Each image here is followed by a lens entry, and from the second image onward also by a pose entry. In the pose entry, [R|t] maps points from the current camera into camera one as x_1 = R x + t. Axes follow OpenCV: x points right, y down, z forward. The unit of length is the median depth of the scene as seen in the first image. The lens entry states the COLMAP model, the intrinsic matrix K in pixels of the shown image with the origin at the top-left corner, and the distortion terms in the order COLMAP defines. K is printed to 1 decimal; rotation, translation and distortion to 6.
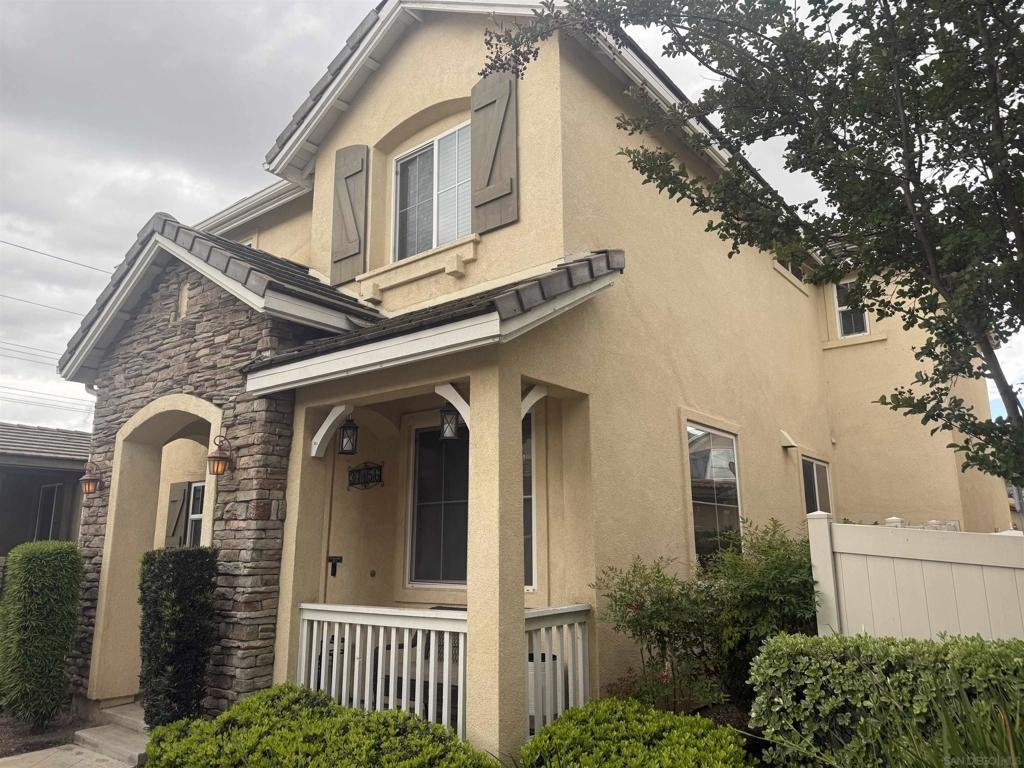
lens RADIAL K [[733.7, 0, 513.8], [0, 733.7, 382.2], [0, 0, 1]] dist [0.027872, -0.017182]
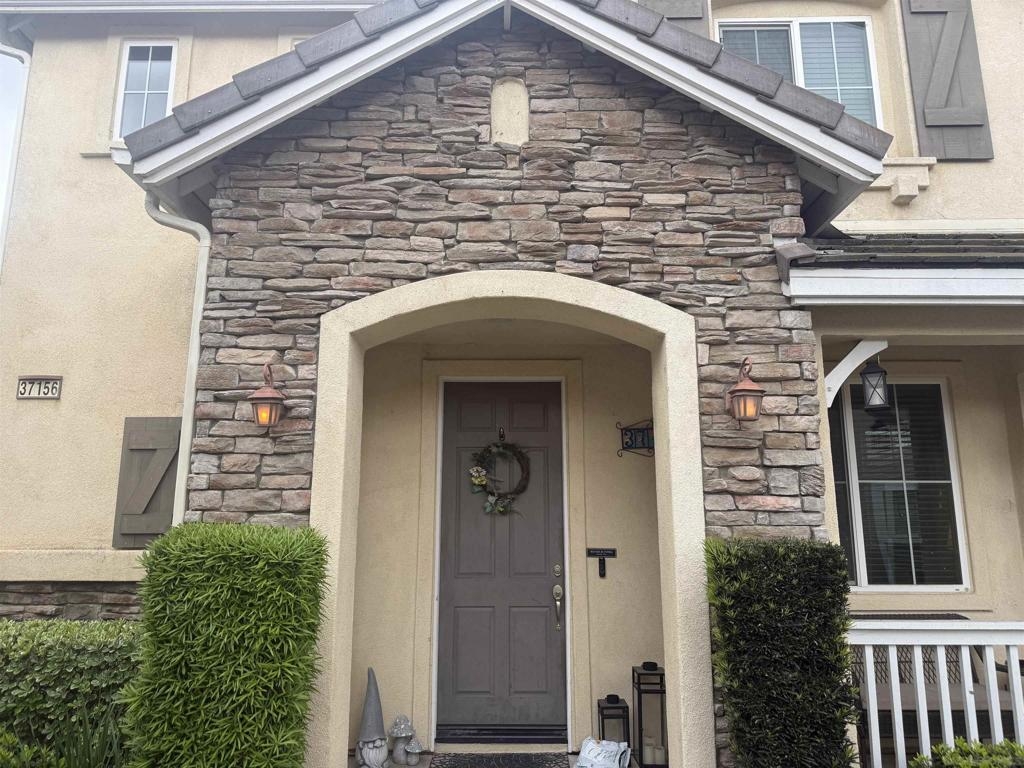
lens RADIAL K [[733.7, 0, 511.8], [0, 733.7, 387.7], [0, 0, 1]] dist [0.027872, -0.017182]
pose [[0.789274, 0.121897, 0.601821, -0.876849], [-0.139920, 0.990016, -0.017024, 0.128963], [-0.597888, -0.070770, 0.798450, 0.596815]]
